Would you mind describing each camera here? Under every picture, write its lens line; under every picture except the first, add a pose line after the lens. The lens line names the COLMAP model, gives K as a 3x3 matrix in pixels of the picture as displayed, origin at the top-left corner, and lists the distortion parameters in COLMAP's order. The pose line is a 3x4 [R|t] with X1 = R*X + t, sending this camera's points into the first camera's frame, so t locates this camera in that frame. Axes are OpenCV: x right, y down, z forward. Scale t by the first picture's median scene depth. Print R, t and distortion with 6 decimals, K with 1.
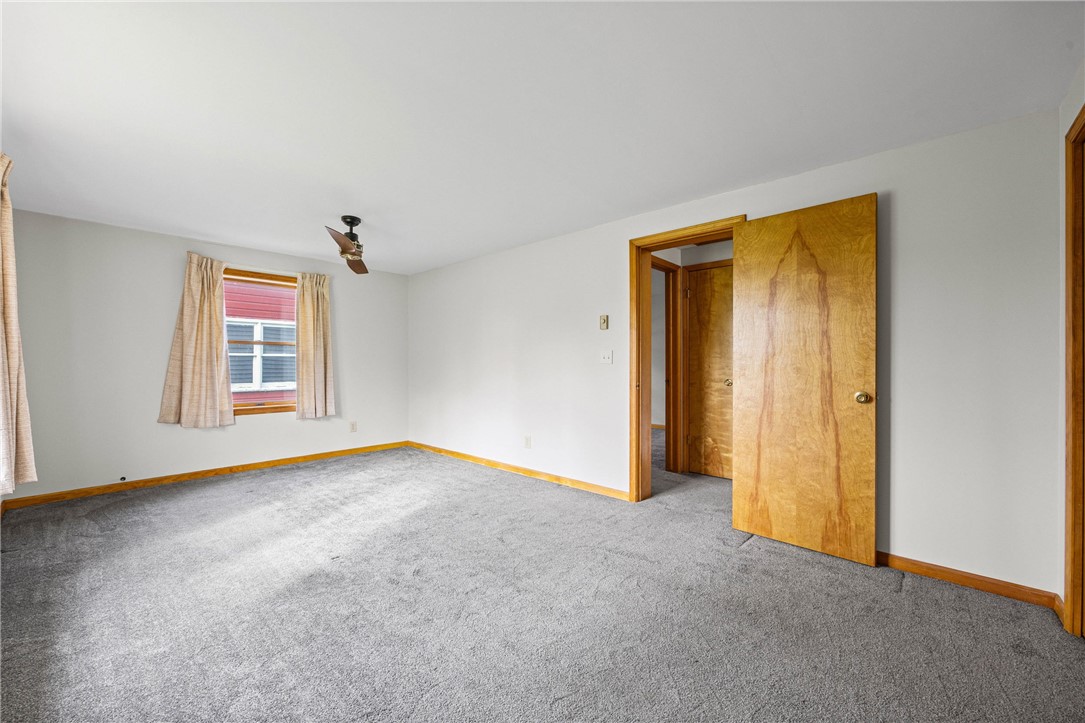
lens RADIAL K [[429.3, 0, 551.1], [0, 429.3, 366.8], [0, 0, 1]] dist [-0.006055, 0.001377]
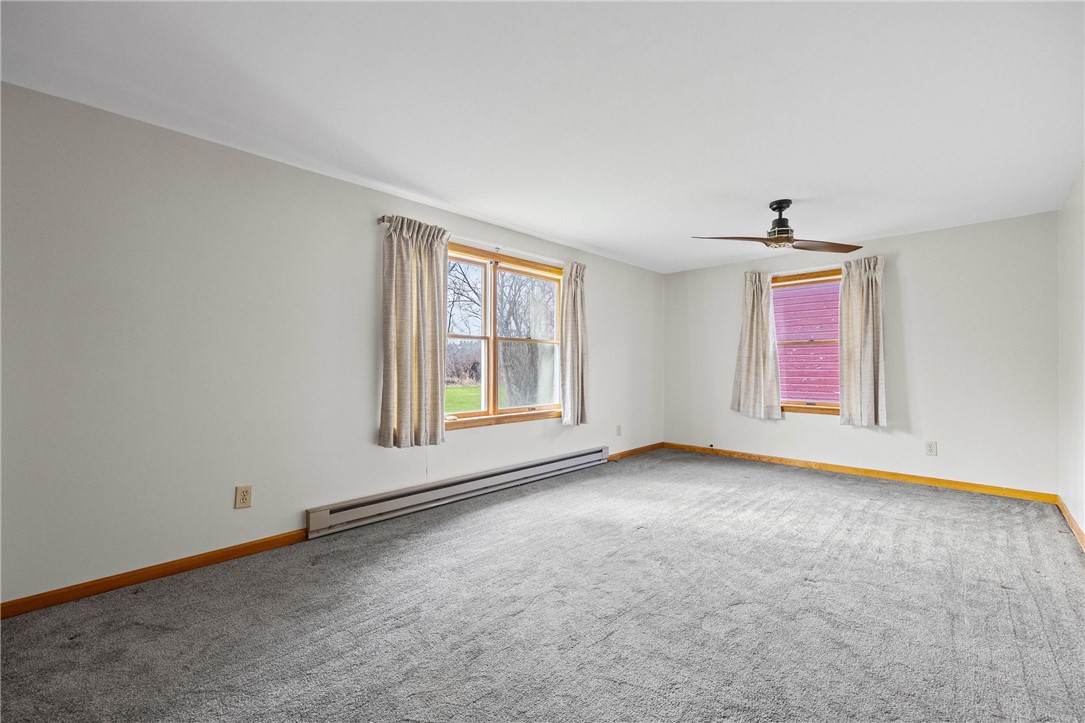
lens RADIAL K [[443.3, 0, 538.5], [0, 443.3, 372.1], [0, 0, 1]] dist [-0.002196, -0.000099]
pose [[-0.069147, 0.014293, -0.997504, 0.488342], [-0.006250, 0.999872, 0.014760, 0.002018], [0.997587, 0.007255, -0.069048, 0.534602]]
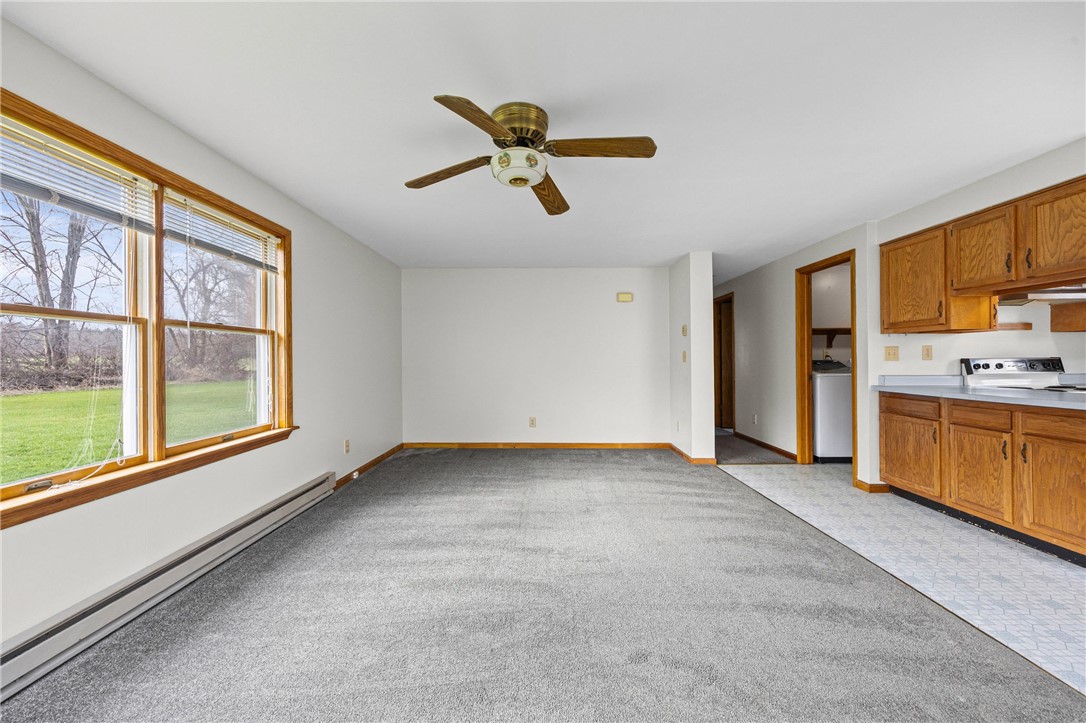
lens RADIAL K [[429.7, 0, 538.2], [0, 429.7, 360.6], [0, 0, 1]] dist [-0.006055, 0.001377]
pose [[0.650383, -0.006296, -0.759580, 0.198849], [0.007113, 0.999972, -0.002198, -0.006309], [0.759573, -0.003973, 0.650410, 0.367857]]
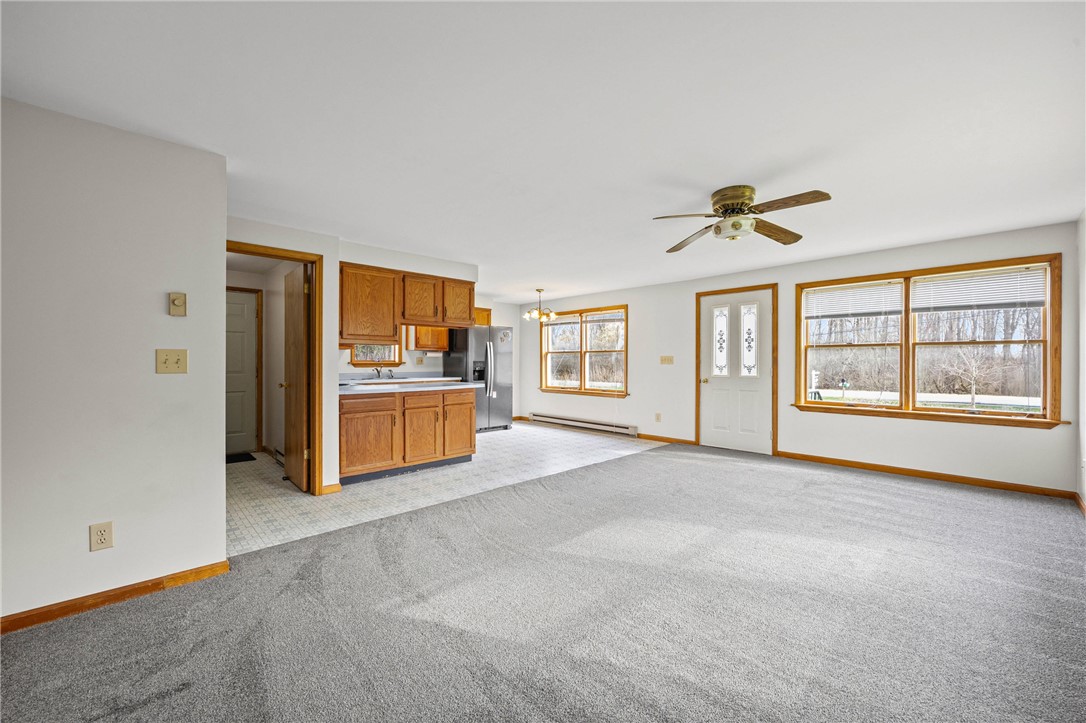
lens RADIAL K [[429.7, 0, 542.8], [0, 429.7, 364.6], [0, 0, 1]] dist [-0.006055, 0.001377]
pose [[0.088025, -0.009129, 0.996076, -1.079414], [0.005324, 0.999948, 0.008694, -0.016206], [-0.996104, 0.004538, 0.088069, 1.008270]]
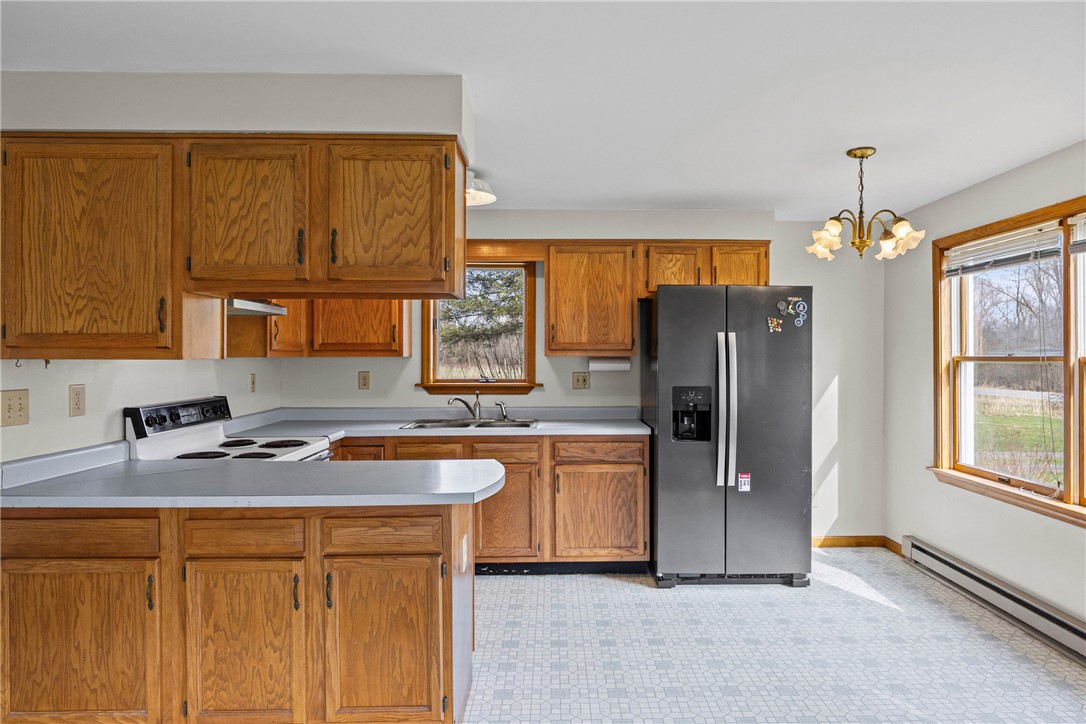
lens RADIAL K [[659.6, 0, 569.6], [0, 659.6, 355.4], [0, 0, 1]] dist [-0.011386, 0.001913]
pose [[0.731409, -0.002549, 0.681934, -0.062238], [0.005264, 0.999984, -0.001908, -0.064240], [-0.681918, 0.004985, 0.731411, 0.827620]]
